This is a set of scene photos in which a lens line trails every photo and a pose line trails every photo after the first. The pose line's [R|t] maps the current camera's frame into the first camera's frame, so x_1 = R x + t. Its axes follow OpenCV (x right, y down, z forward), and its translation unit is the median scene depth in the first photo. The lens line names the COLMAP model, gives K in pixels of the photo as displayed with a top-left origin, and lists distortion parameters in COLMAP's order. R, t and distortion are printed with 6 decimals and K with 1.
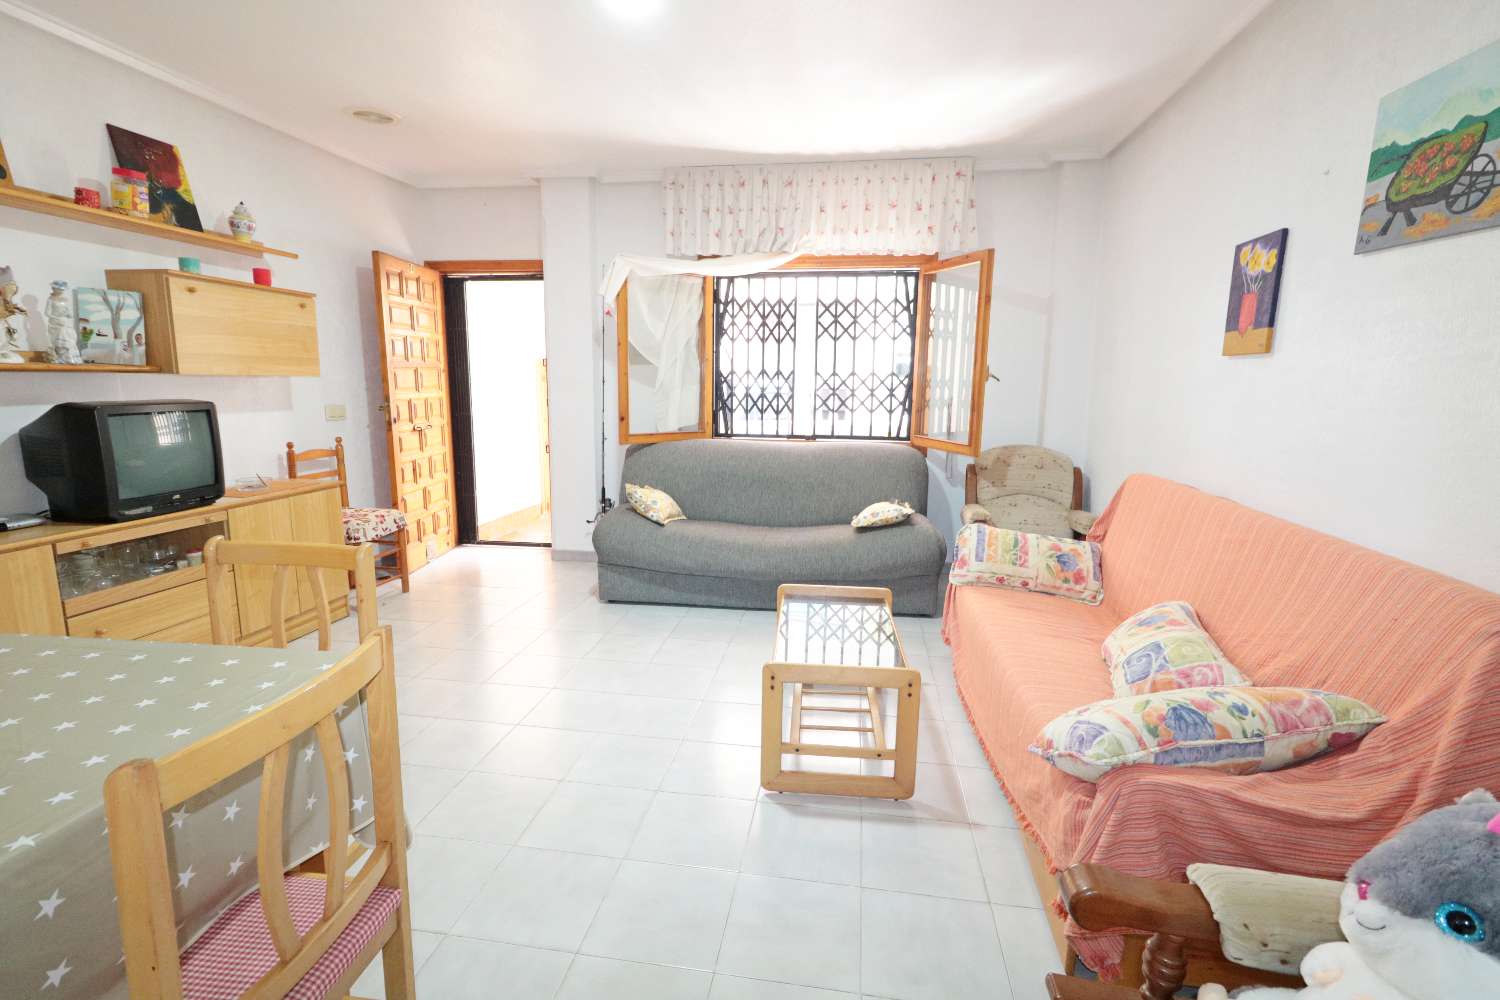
lens RADIAL K [[694.5, 0, 753.6], [0, 694.5, 496.1], [0, 0, 1]] dist [-0.001858, 0.000107]
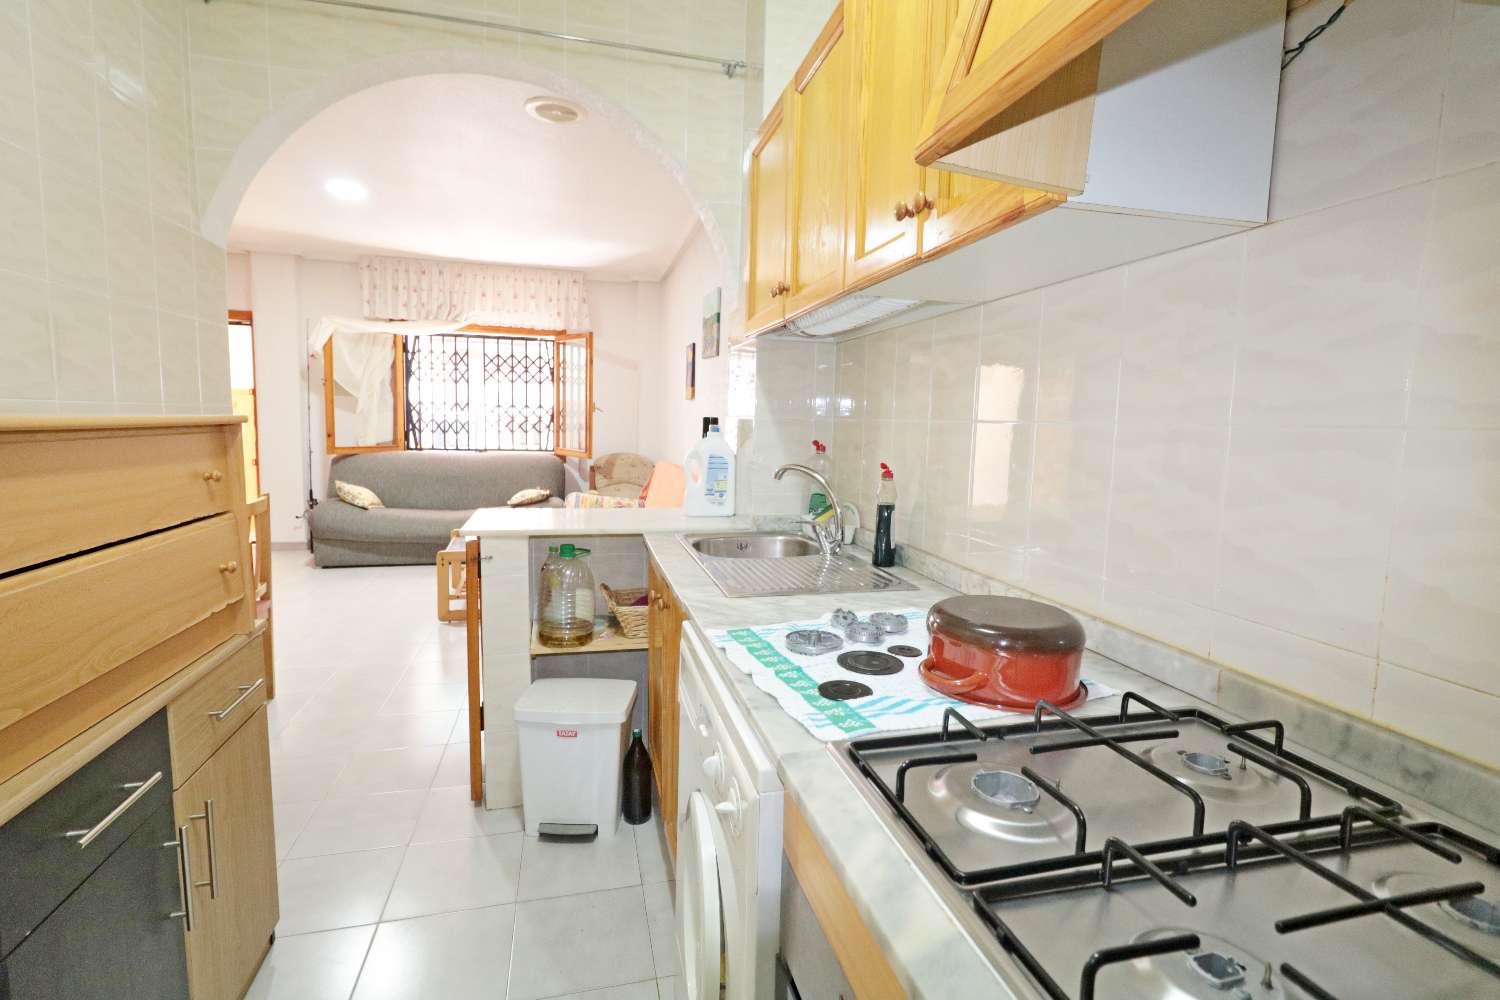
lens RADIAL K [[694.5, 0, 754.8], [0, 694.5, 491.9], [0, 0, 1]] dist [-0.001858, 0.000107]
pose [[0.918464, -0.027742, 0.394530, 0.036531], [0.050218, 0.997643, -0.046758, 0.109387], [-0.392303, 0.062758, 0.917693, -0.589420]]
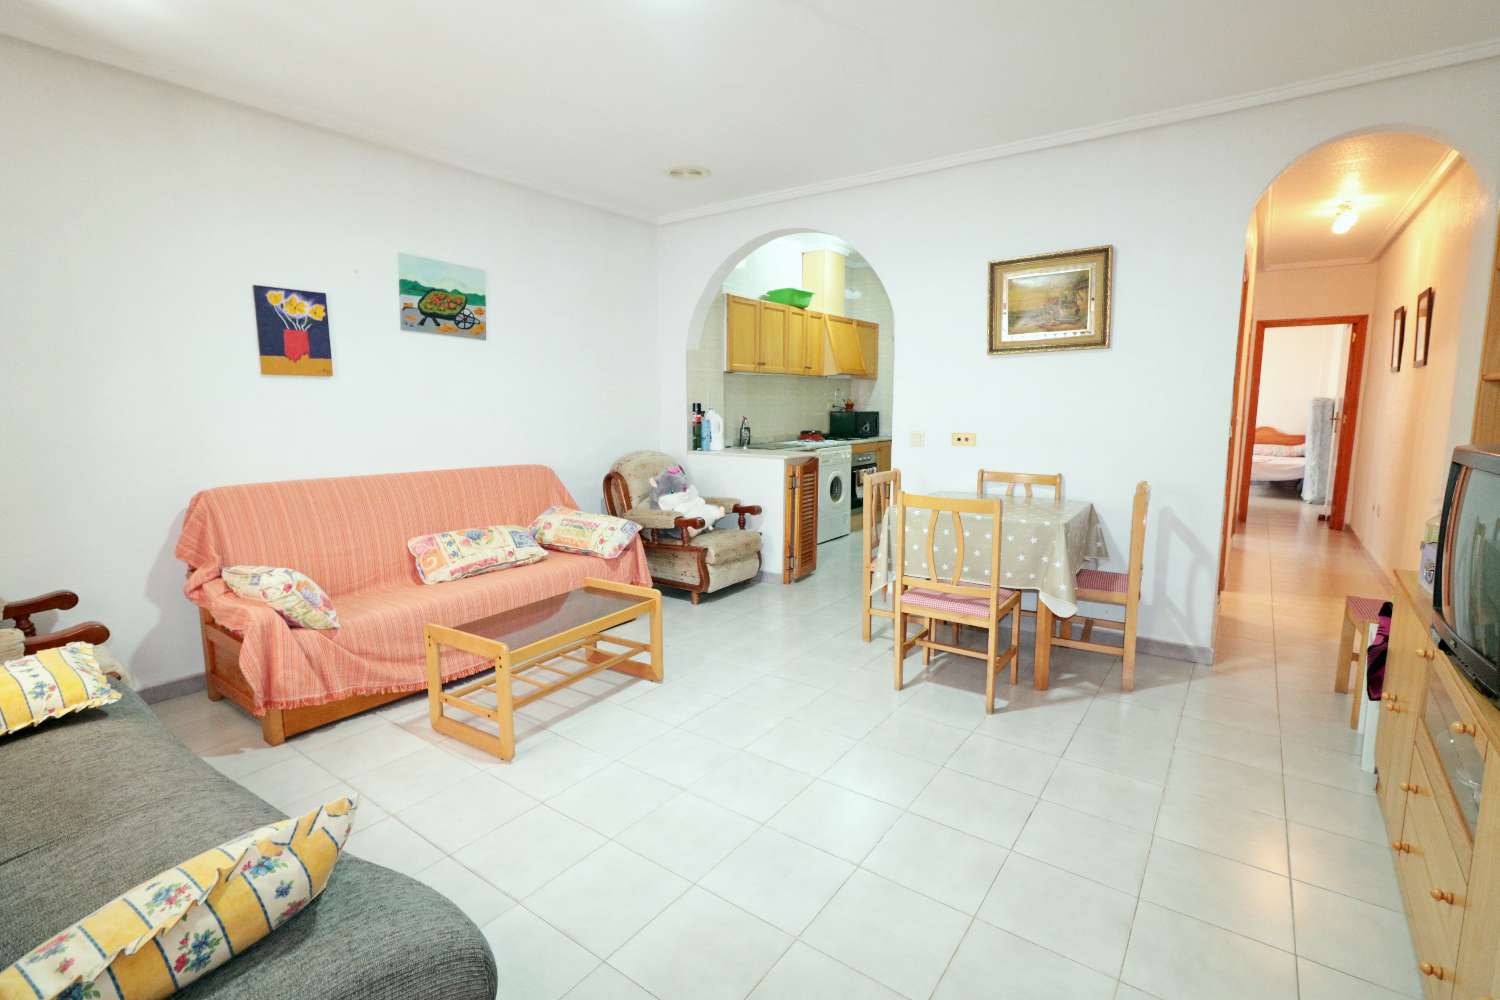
lens RADIAL K [[694.5, 0, 749.2], [0, 694.5, 495.4], [0, 0, 1]] dist [-0.001858, 0.000107]
pose [[-0.884408, -0.063978, 0.462309, -0.423391], [0.075015, 0.958195, 0.276108, -0.174345], [-0.460647, 0.278872, -0.842636, 1.091255]]
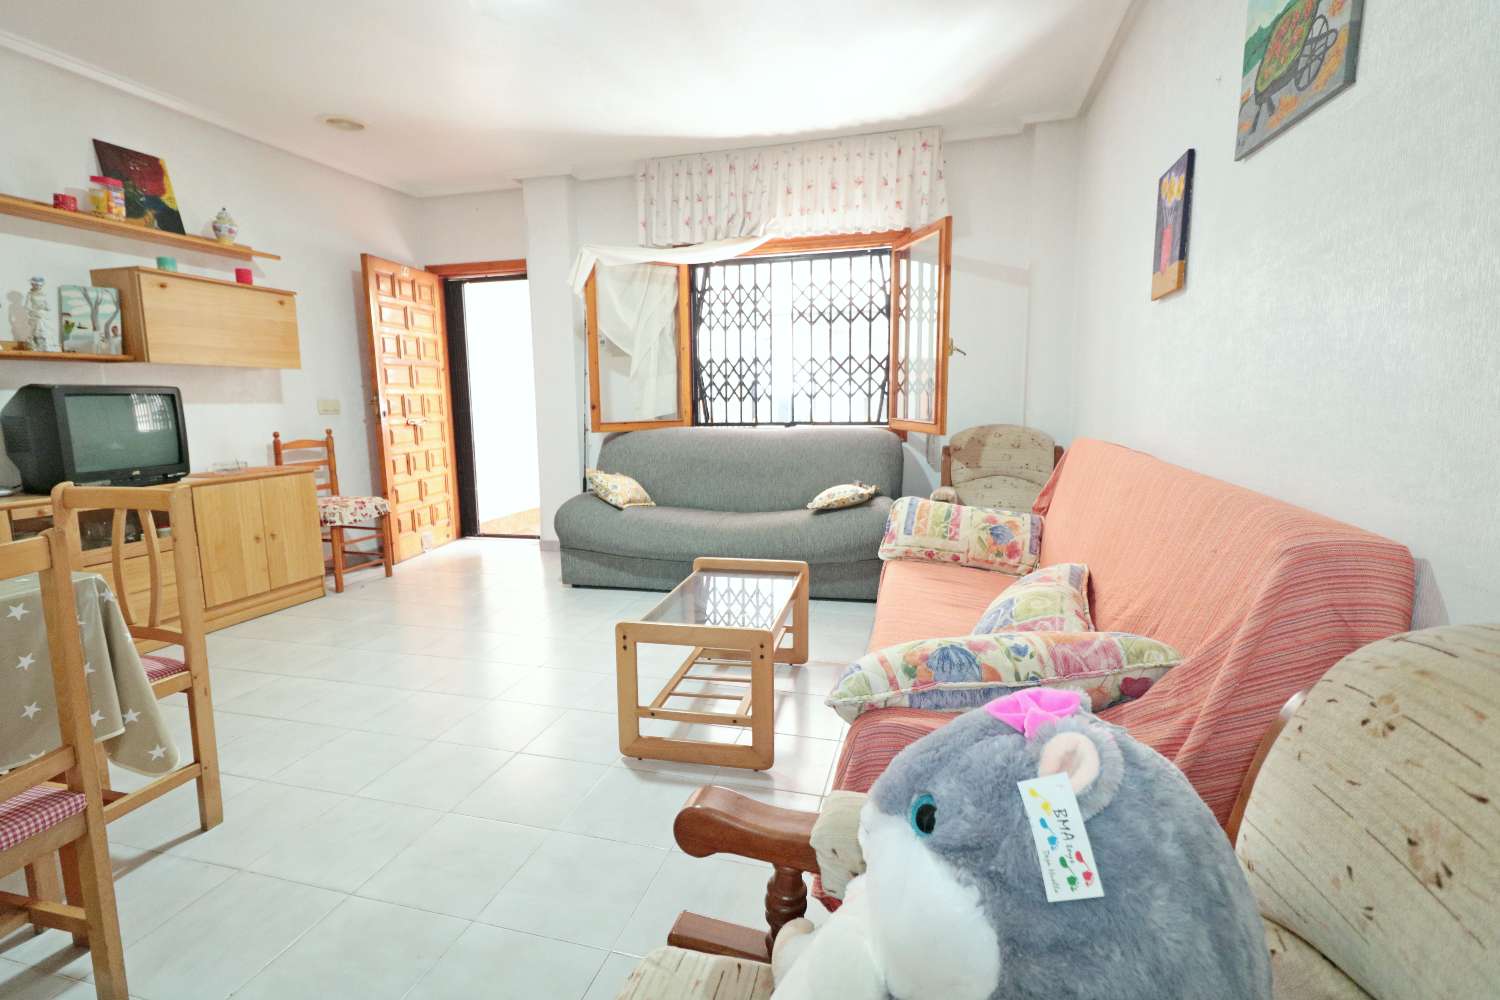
lens RADIAL K [[694.5, 0, 750.8], [0, 694.5, 490.8], [0, 0, 1]] dist [-0.001858, 0.000107]
pose [[0.993122, -0.009306, -0.116717, 0.166772], [0.005719, 0.999502, -0.031024, 0.046469], [0.116948, 0.030143, 0.992681, 0.027902]]
